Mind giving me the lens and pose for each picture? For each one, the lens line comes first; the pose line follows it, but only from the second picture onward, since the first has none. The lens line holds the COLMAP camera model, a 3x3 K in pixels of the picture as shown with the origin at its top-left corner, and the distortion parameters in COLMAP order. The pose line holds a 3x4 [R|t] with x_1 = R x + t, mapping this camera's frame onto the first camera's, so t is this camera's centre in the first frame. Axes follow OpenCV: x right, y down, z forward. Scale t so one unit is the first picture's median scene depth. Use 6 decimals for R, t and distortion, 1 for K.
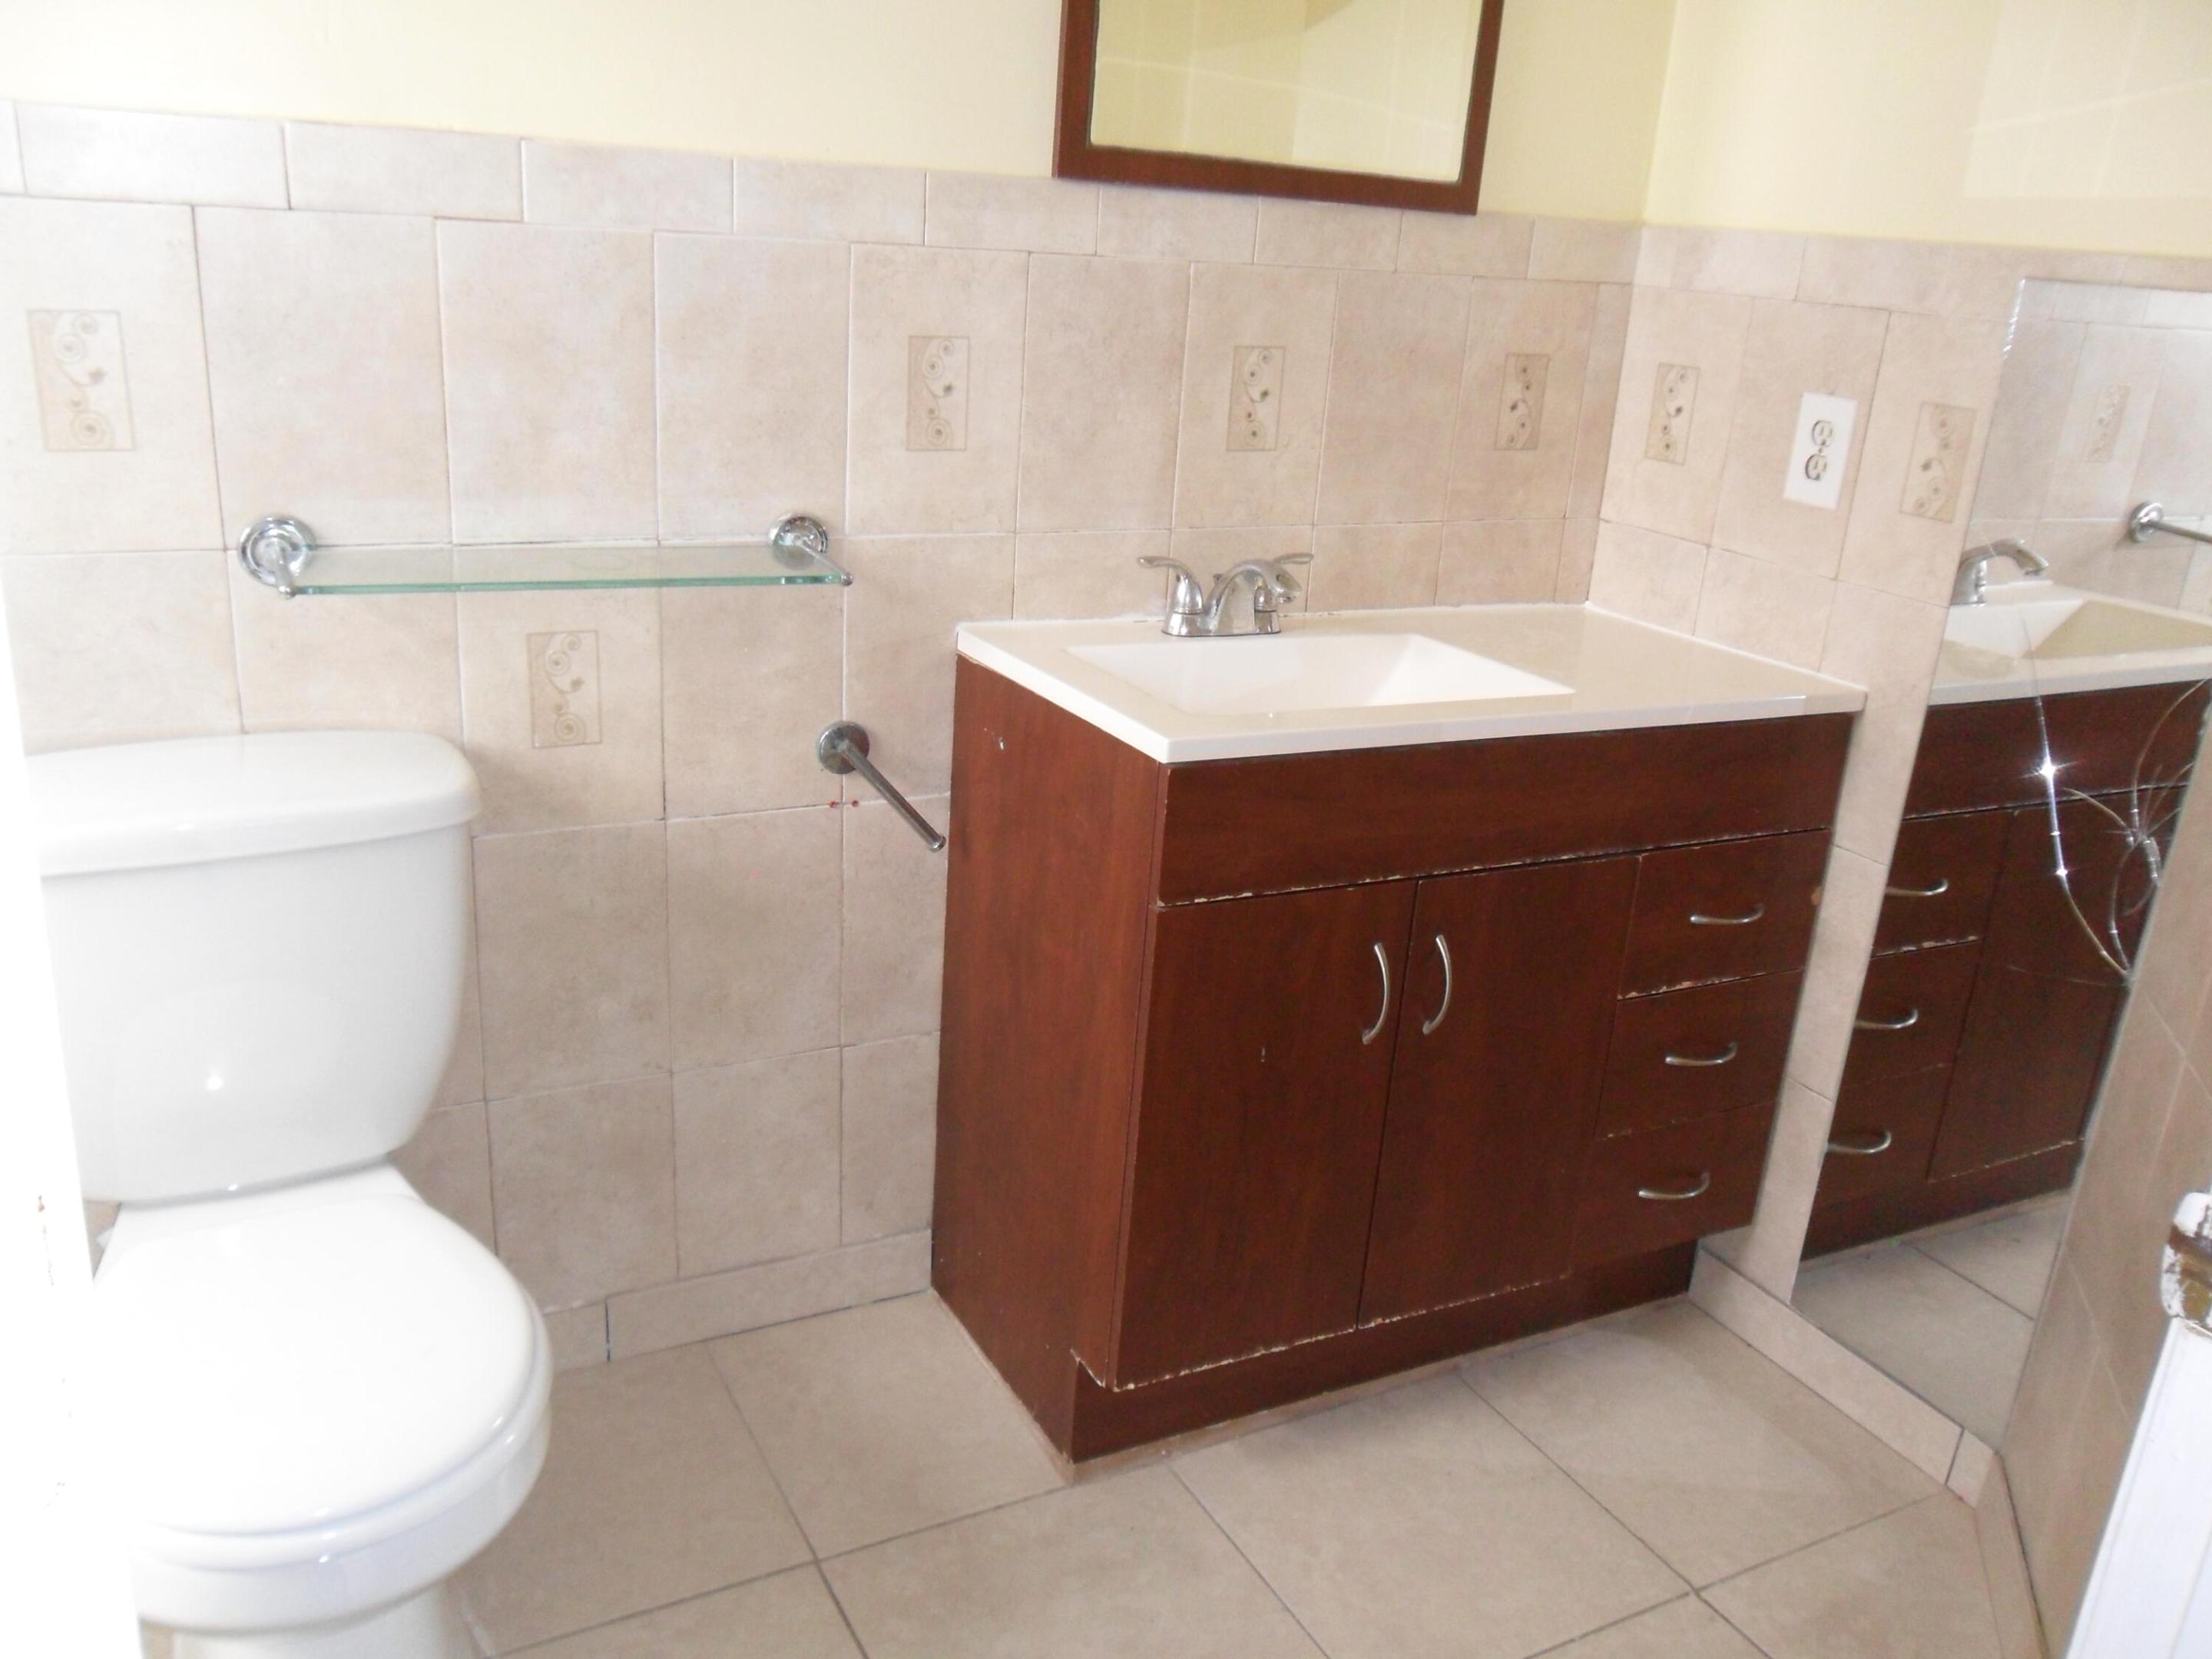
lens RADIAL K [[1820.4, 0, 1111.4], [0, 1820.4, 826.3], [0, 0, 1]] dist [-0.022783, 0.024256]
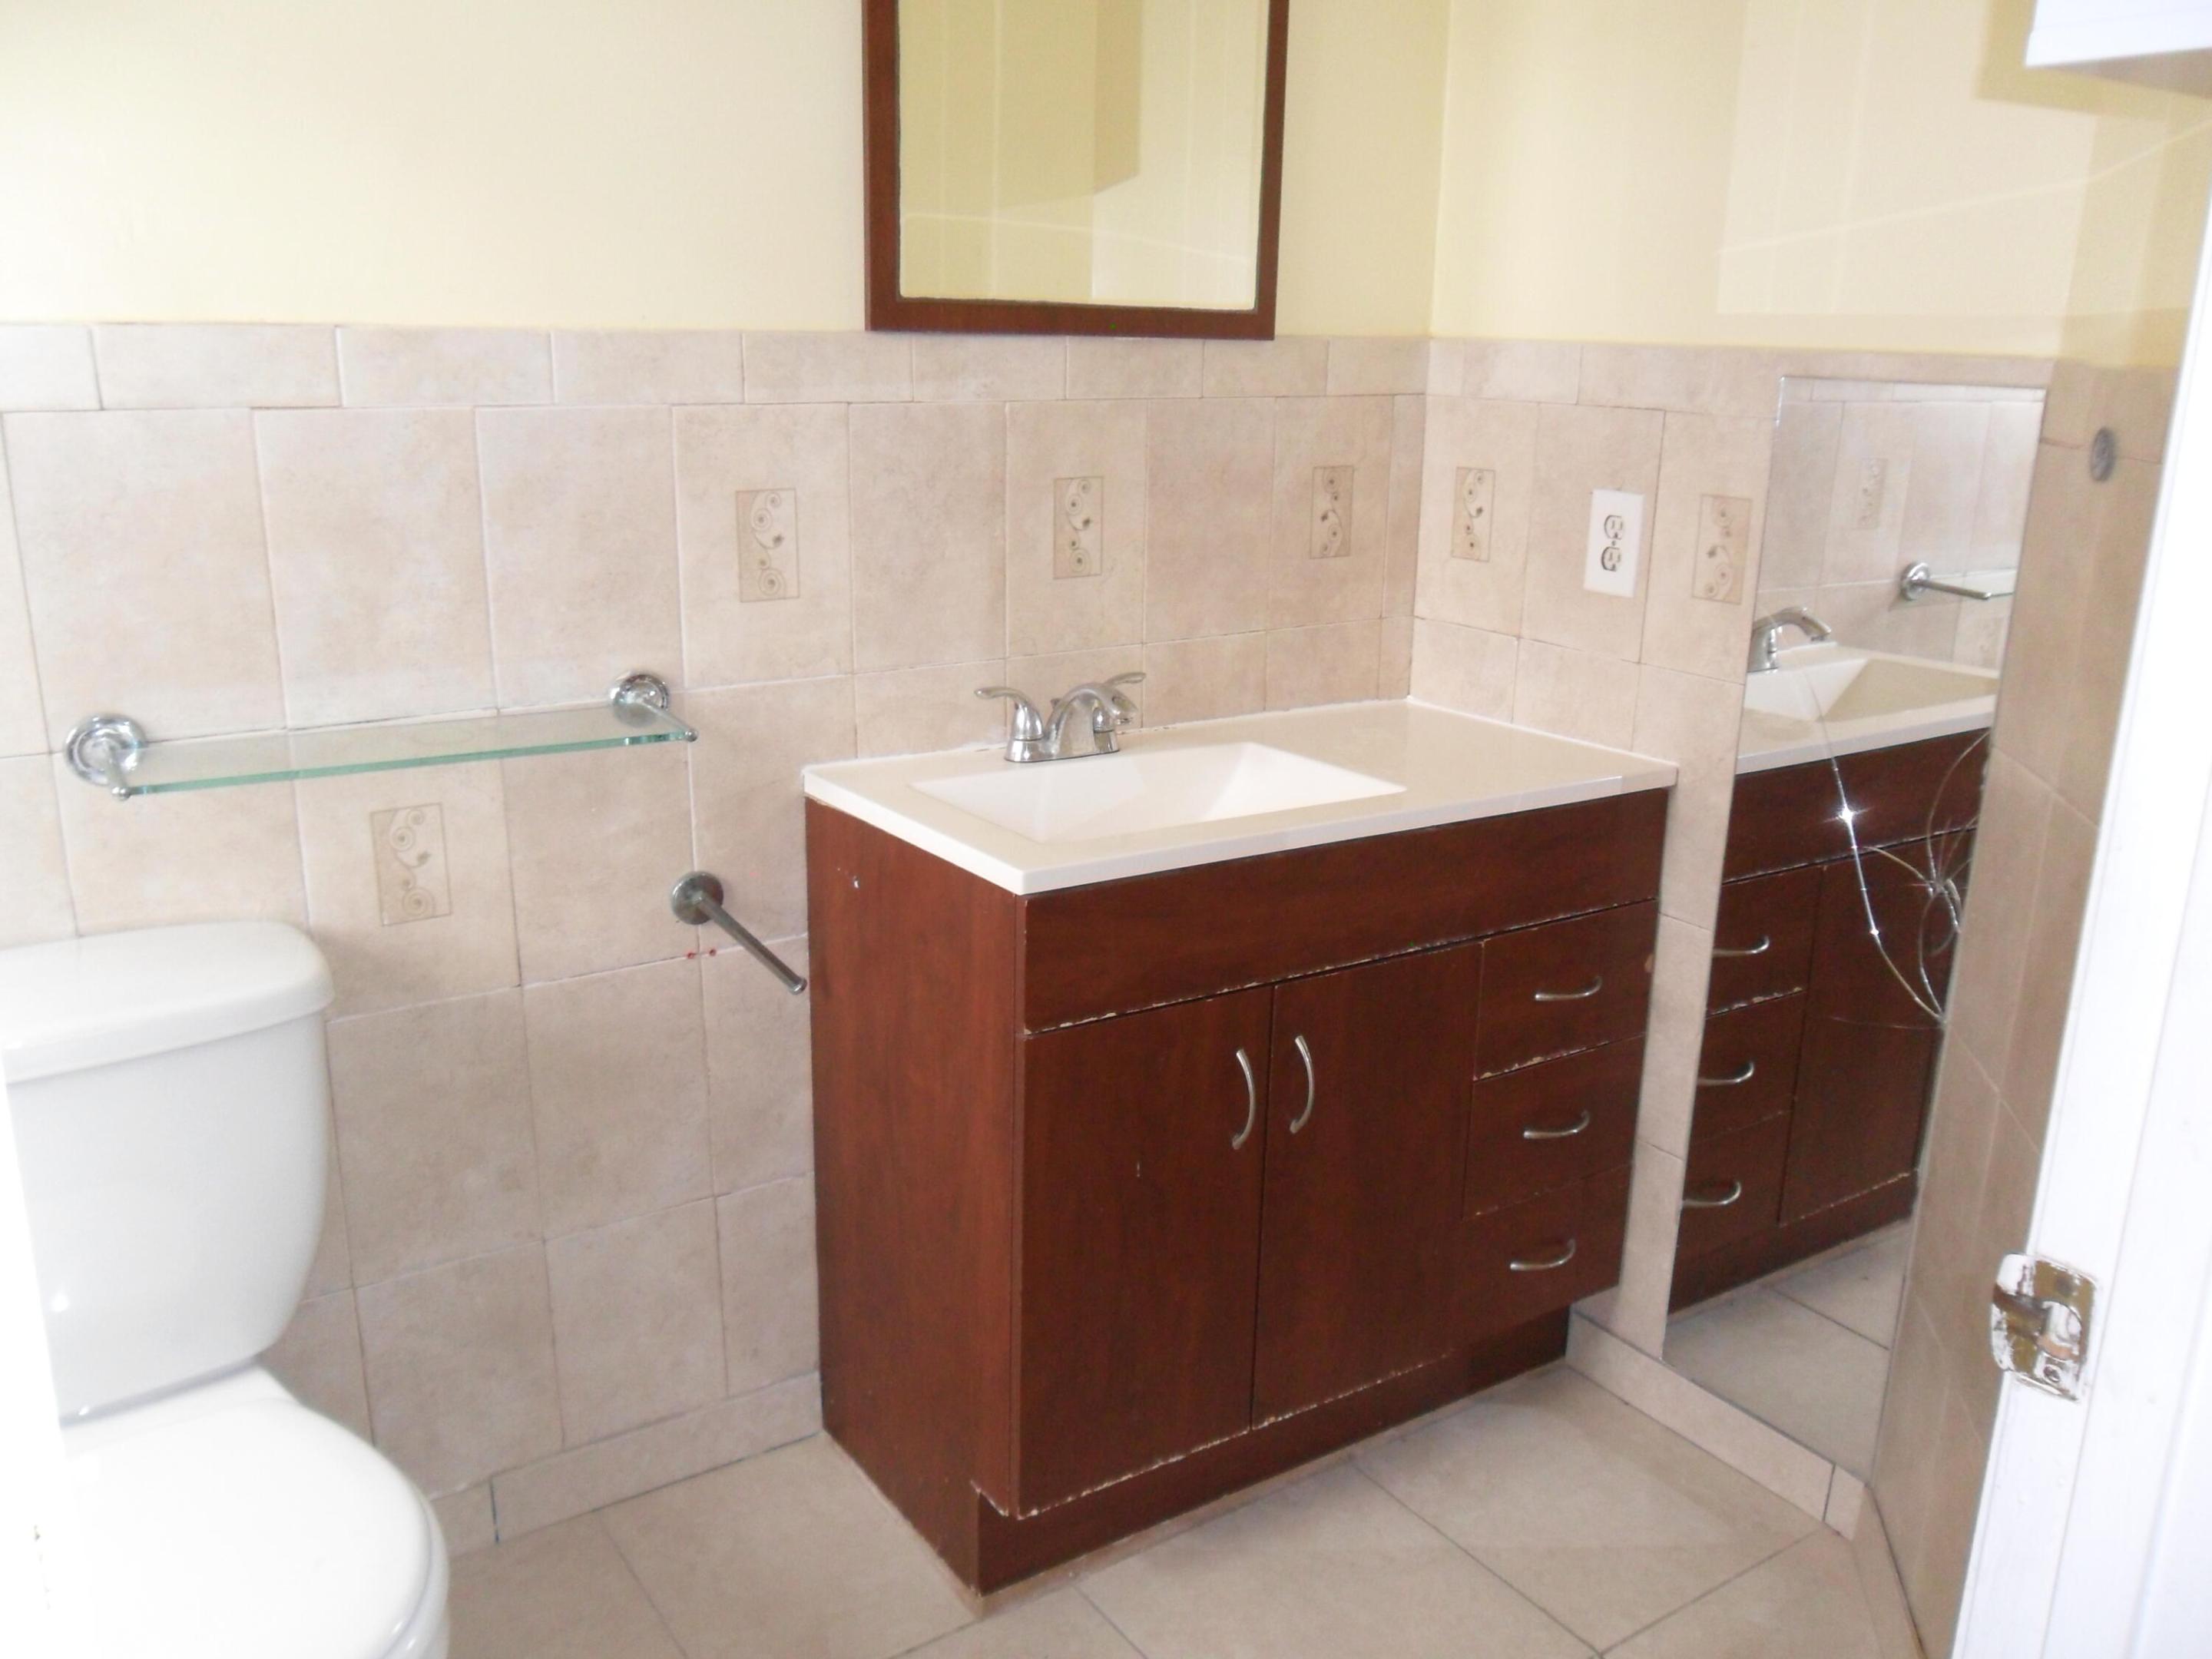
lens RADIAL K [[1820.4, 0, 1112.3], [0, 1820.4, 826.1], [0, 0, 1]] dist [-0.022783, 0.024256]
pose [[0.993106, -0.075943, 0.089290, -0.006665], [0.080363, 0.995657, -0.046998, -0.017410], [-0.085333, 0.053850, 0.994896, -0.020040]]
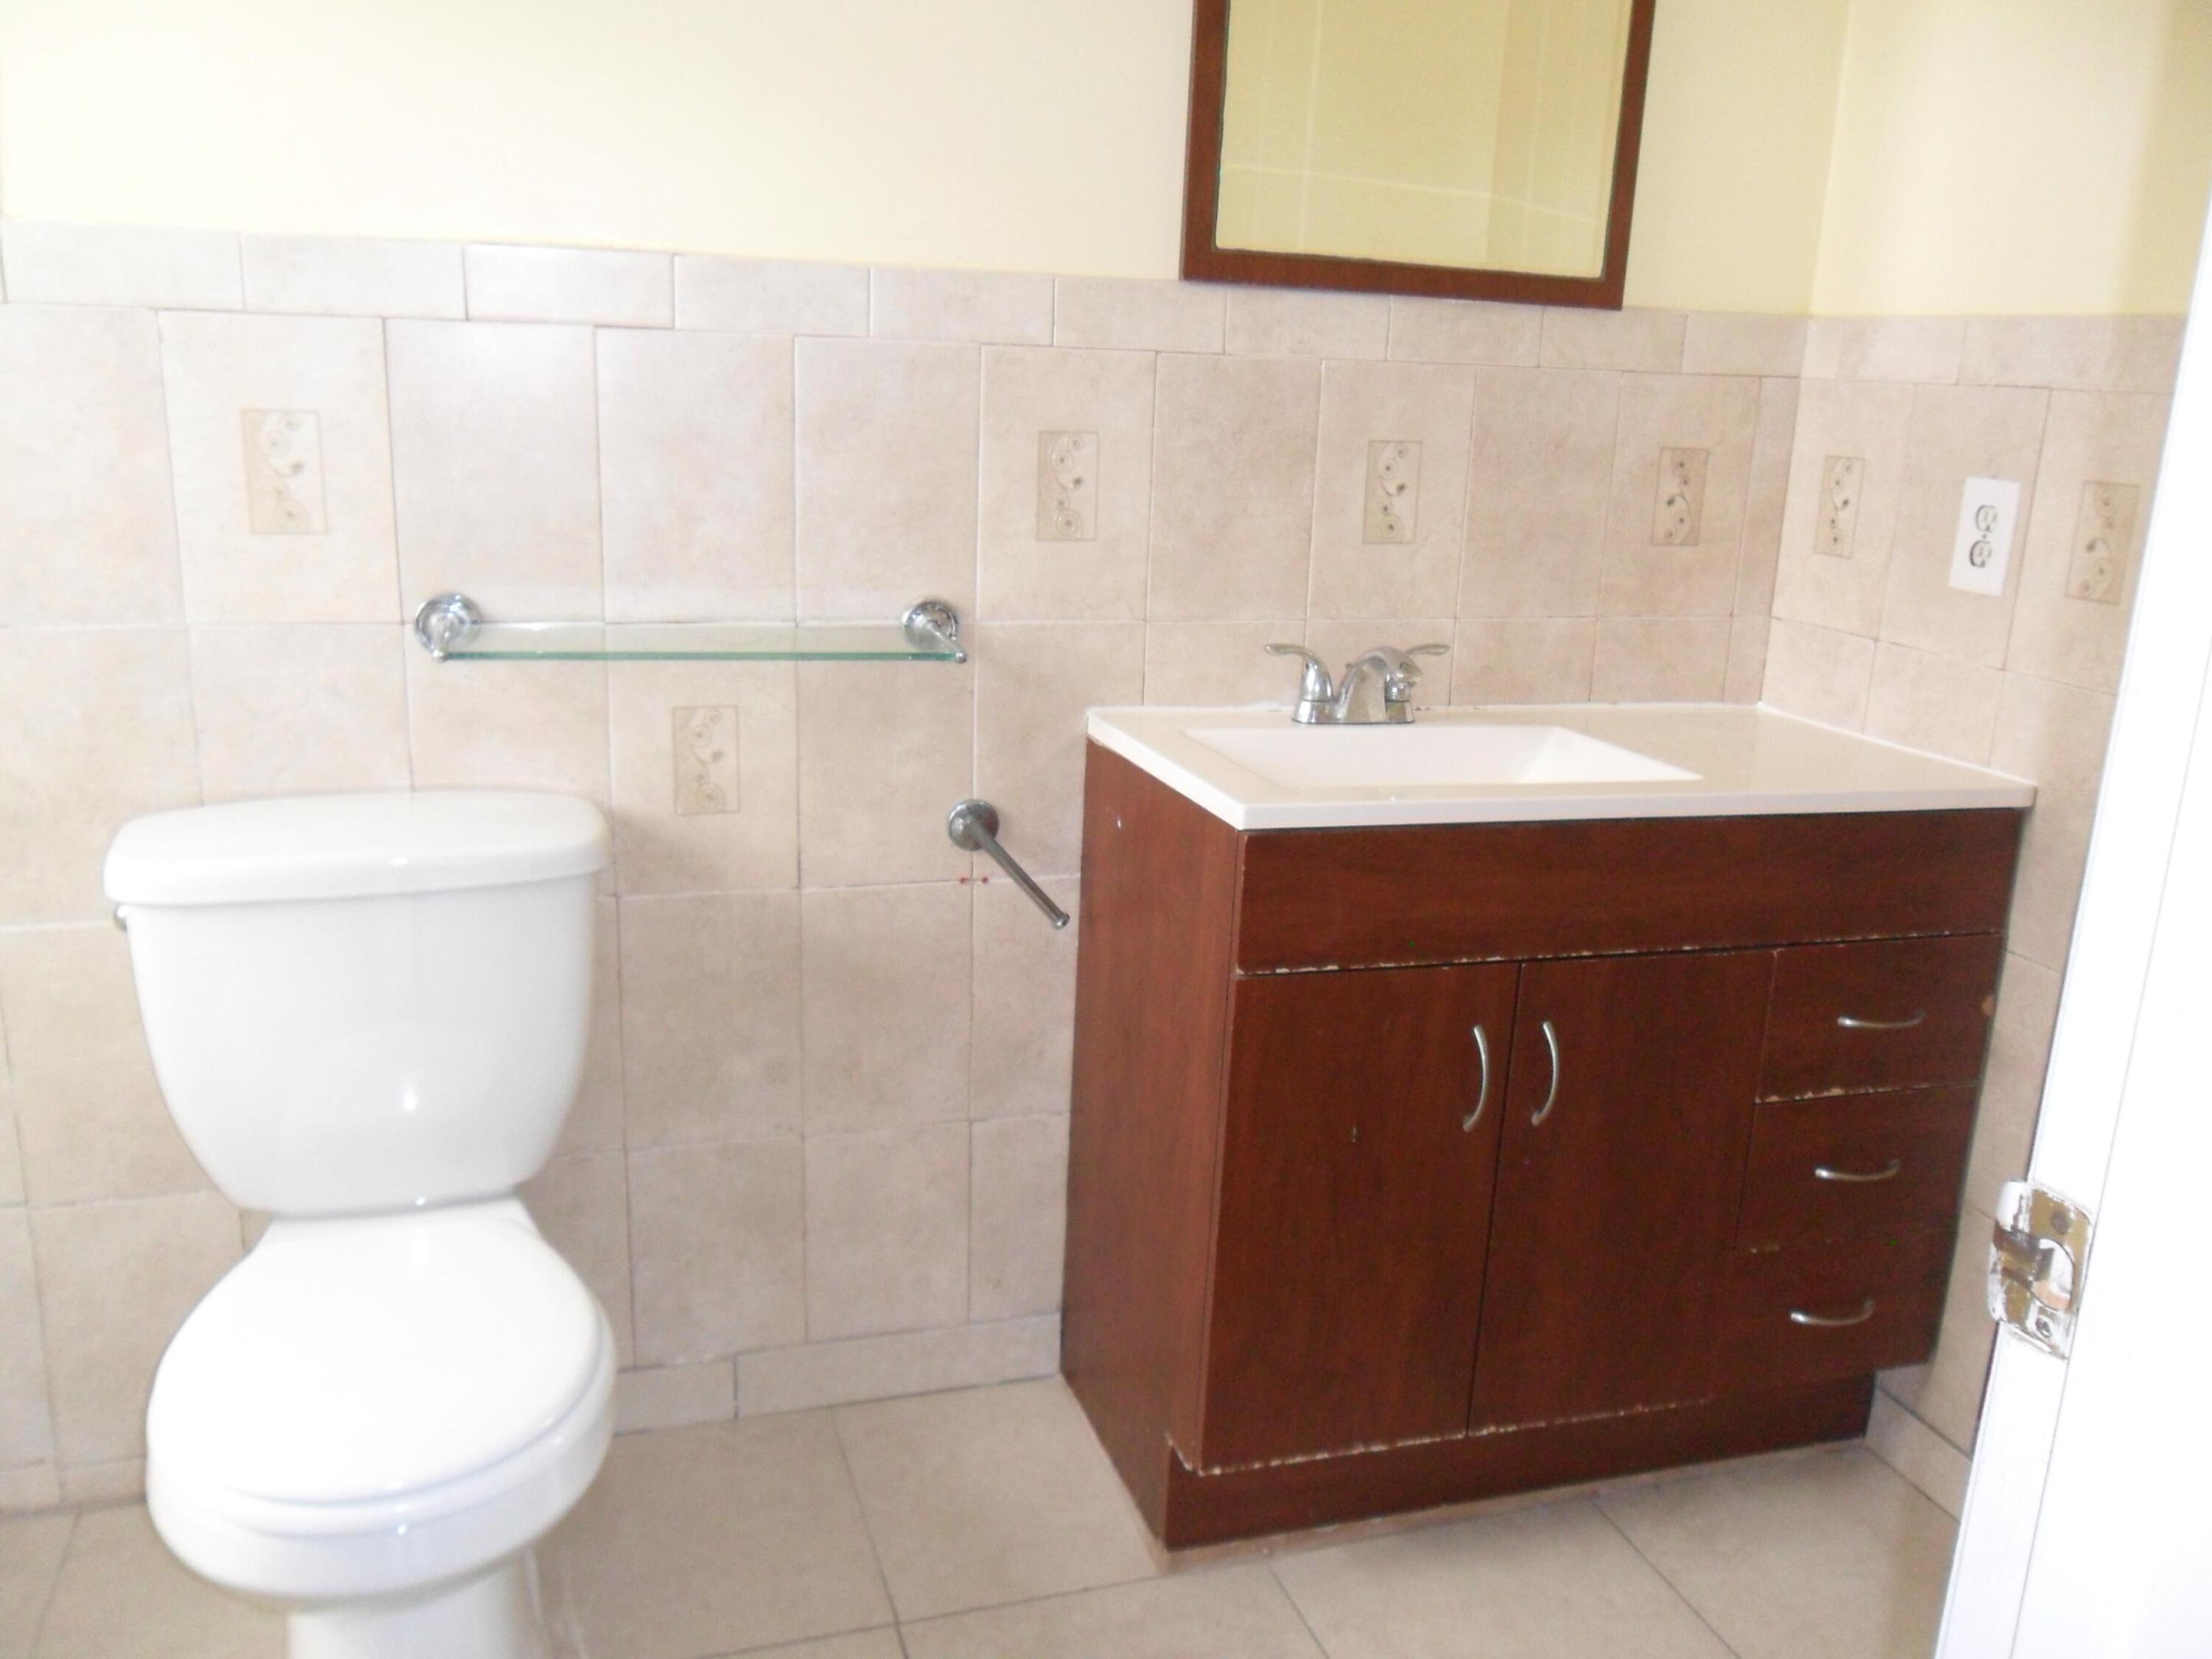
lens RADIAL K [[1820.4, 0, 1115.3], [0, 1820.4, 829.4], [0, 0, 1]] dist [-0.022783, 0.024256]
pose [[0.984953, 0.017262, -0.171959, 0.111636], [-0.031685, 0.996171, -0.081486, 0.041328], [0.169894, 0.085708, 0.981728, -0.003315]]
